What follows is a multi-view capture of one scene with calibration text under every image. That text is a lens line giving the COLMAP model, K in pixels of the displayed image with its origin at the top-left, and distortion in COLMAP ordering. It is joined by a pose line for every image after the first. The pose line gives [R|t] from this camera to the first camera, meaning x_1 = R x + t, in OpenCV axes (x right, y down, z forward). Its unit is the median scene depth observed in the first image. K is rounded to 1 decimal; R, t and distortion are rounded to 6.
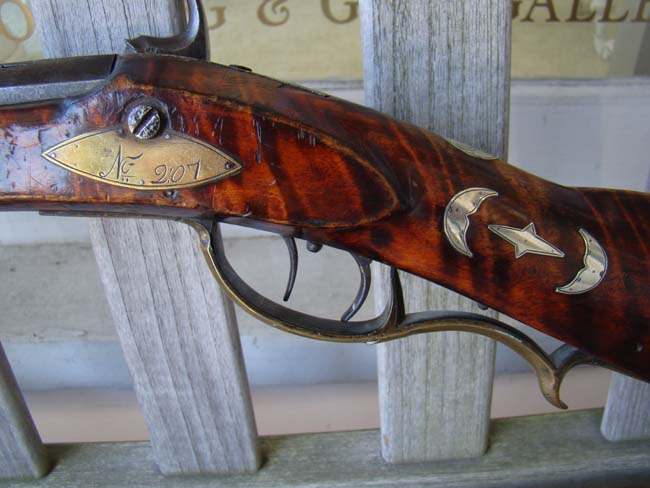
lens RADIAL K [[594.9, 0, 325.0], [0, 594.9, 244.0], [0, 0, 1]] dist [-0.171907, 0.079100]
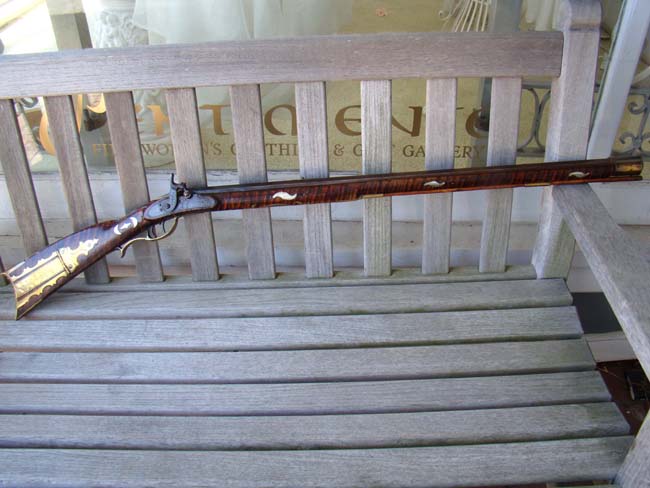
lens RADIAL K [[594.9, 0, 325.0], [0, 594.9, 244.0], [0, 0, 1]] dist [-0.171907, 0.079100]
pose [[0.998884, 0.044955, -0.014488, -0.183079], [-0.045070, 0.998954, -0.007718, 0.306590], [0.014125, 0.008363, 0.999865, -4.638969]]
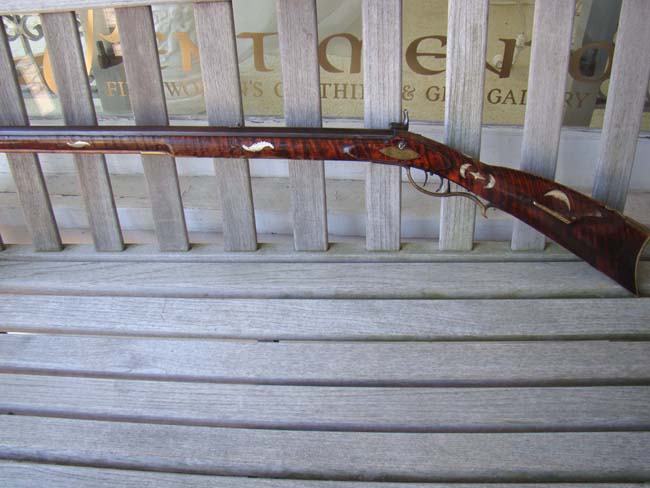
lens RADIAL K [[594.9, 0, 325.0], [0, 594.9, 244.0], [0, 0, 1]] dist [-0.171907, 0.079100]
pose [[0.995134, 0.072100, -0.067156, -0.462675], [-0.069257, 0.996639, 0.043749, 0.373900], [0.070085, -0.038885, 0.996783, -3.402024]]
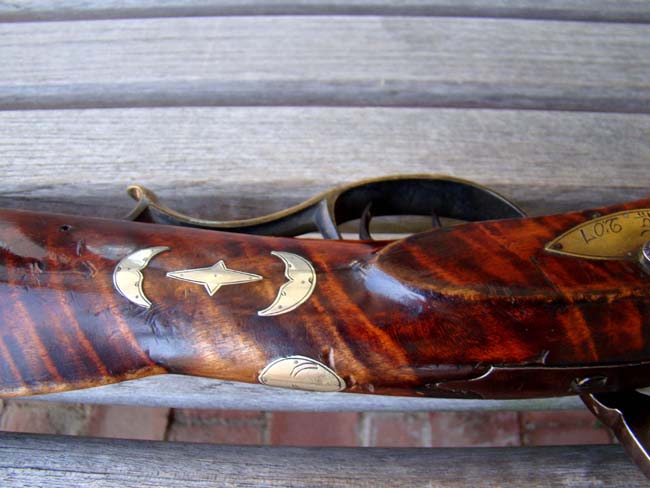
lens RADIAL K [[594.9, 0, 325.0], [0, 594.9, 244.0], [0, 0, 1]] dist [-0.171907, 0.079100]
pose [[-0.963313, 0.206050, -0.171965, 0.287047], [-0.265372, -0.826971, 0.495678, -0.395432], [-0.040076, 0.523128, 0.851311, 0.182559]]
